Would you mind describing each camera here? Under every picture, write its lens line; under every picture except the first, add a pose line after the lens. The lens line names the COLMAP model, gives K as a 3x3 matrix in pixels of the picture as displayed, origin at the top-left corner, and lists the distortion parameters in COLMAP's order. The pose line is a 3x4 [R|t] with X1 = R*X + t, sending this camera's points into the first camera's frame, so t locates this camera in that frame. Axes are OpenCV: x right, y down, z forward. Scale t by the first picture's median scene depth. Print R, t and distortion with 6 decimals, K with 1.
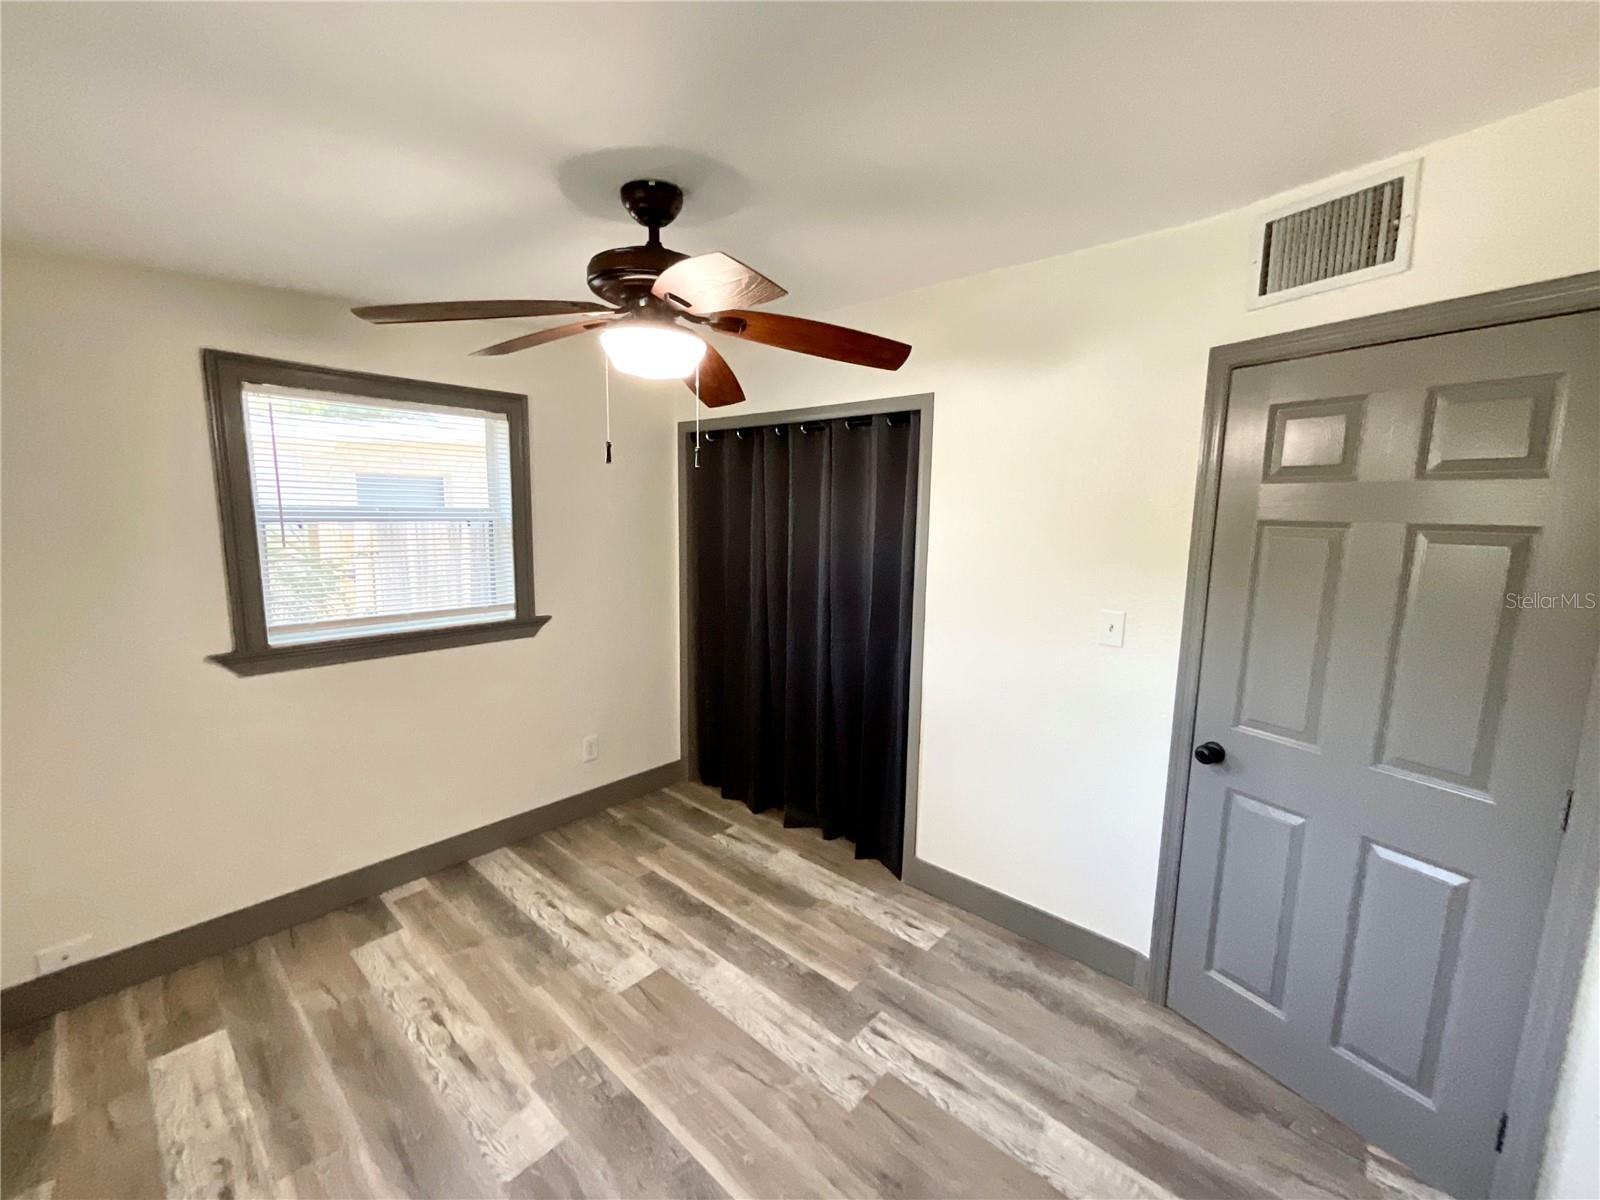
lens RADIAL K [[654.0, 0, 801.3], [0, 654.0, 597.9], [0, 0, 1]] dist [0.000723, 0.001938]
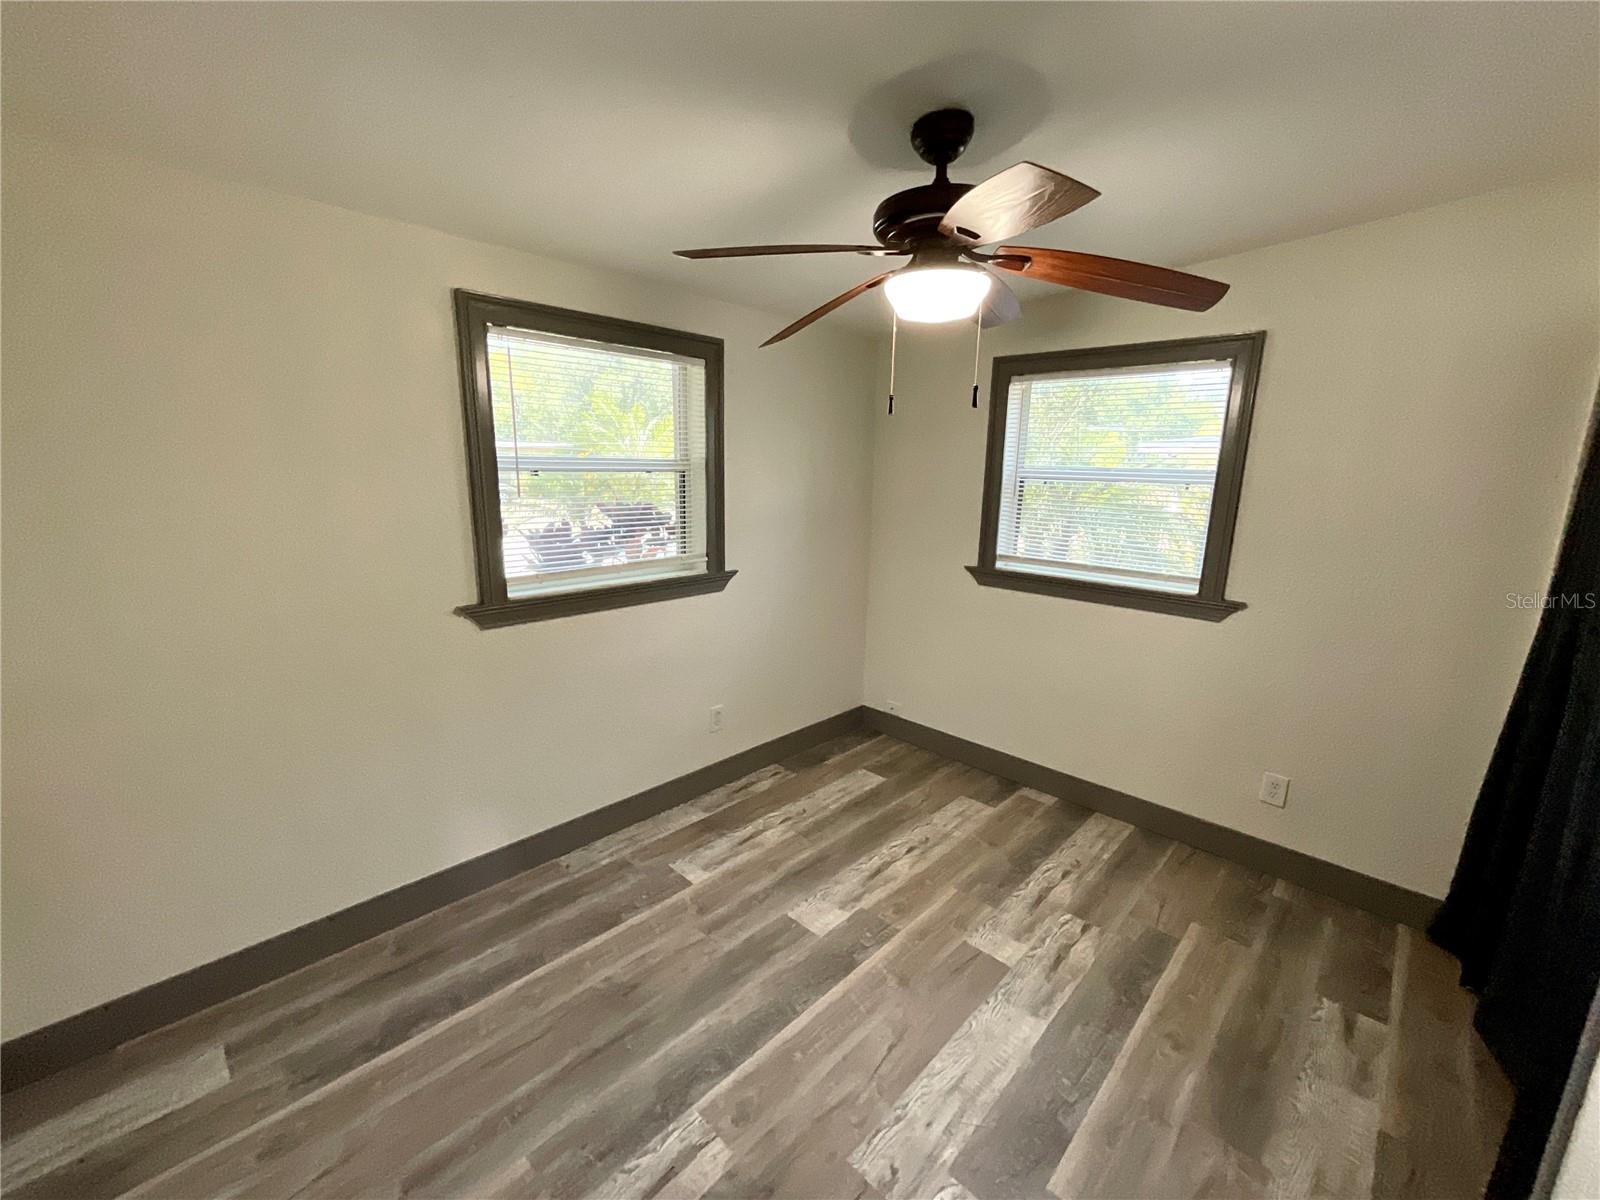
lens RADIAL K [[654.0, 0, 803.9], [0, 654.0, 604.2], [0, 0, 1]] dist [0.000723, 0.001938]
pose [[-0.044641, 0.186125, -0.981511, 0.615977], [-0.154175, 0.969437, 0.190847, -0.058508], [0.987035, 0.159844, -0.014581, 0.663043]]
